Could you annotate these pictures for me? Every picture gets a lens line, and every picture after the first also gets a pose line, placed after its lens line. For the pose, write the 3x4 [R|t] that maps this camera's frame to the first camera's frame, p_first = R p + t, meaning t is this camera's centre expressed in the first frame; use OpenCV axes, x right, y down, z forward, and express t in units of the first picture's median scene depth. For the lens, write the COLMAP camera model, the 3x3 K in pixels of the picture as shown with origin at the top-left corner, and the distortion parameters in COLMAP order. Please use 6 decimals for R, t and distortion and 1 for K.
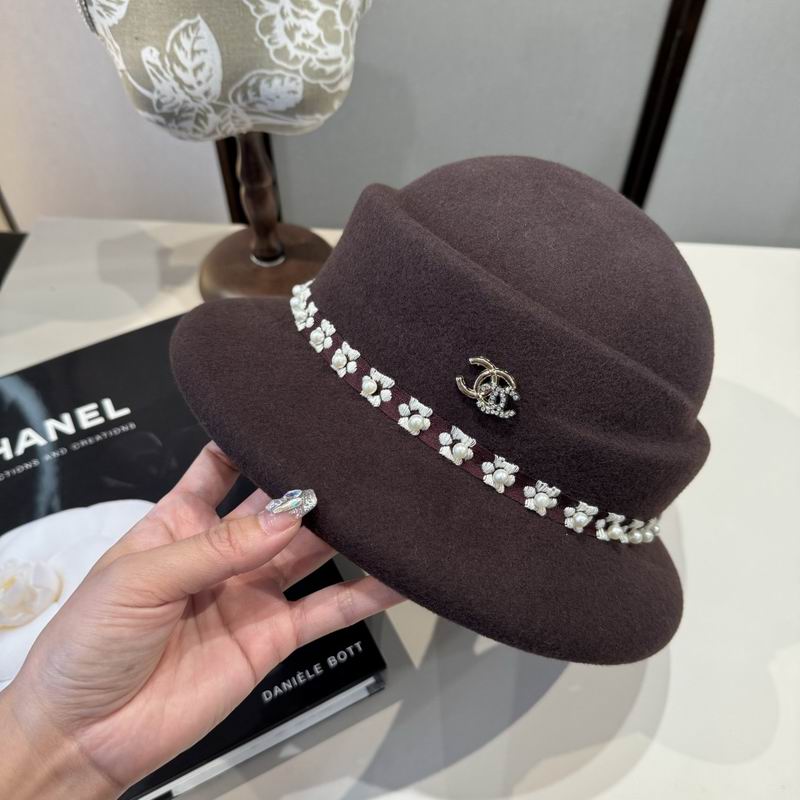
lens RADIAL K [[712.7, 0, 414.4], [0, 712.7, 401.9], [0, 0, 1]] dist [0.007802, -0.010223]
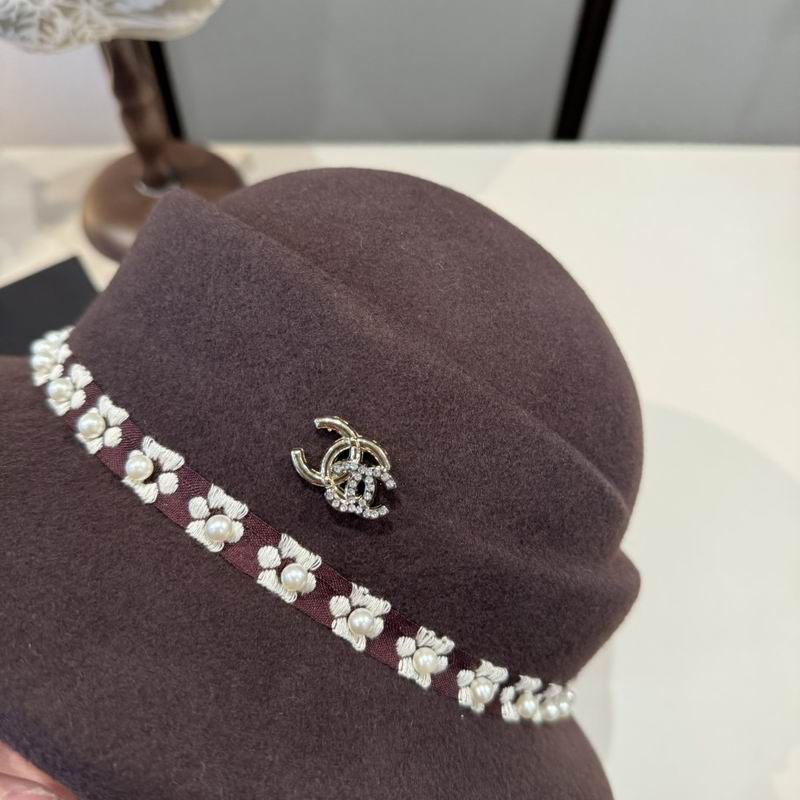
lens RADIAL K [[712.7, 0, 414.4], [0, 712.7, 401.9], [0, 0, 1]] dist [0.007802, -0.010223]
pose [[0.970857, 0.046069, 0.235190, 0.015893], [0.001976, 0.979779, -0.200074, 0.043950], [-0.239651, 0.194708, 0.951134, 0.386658]]
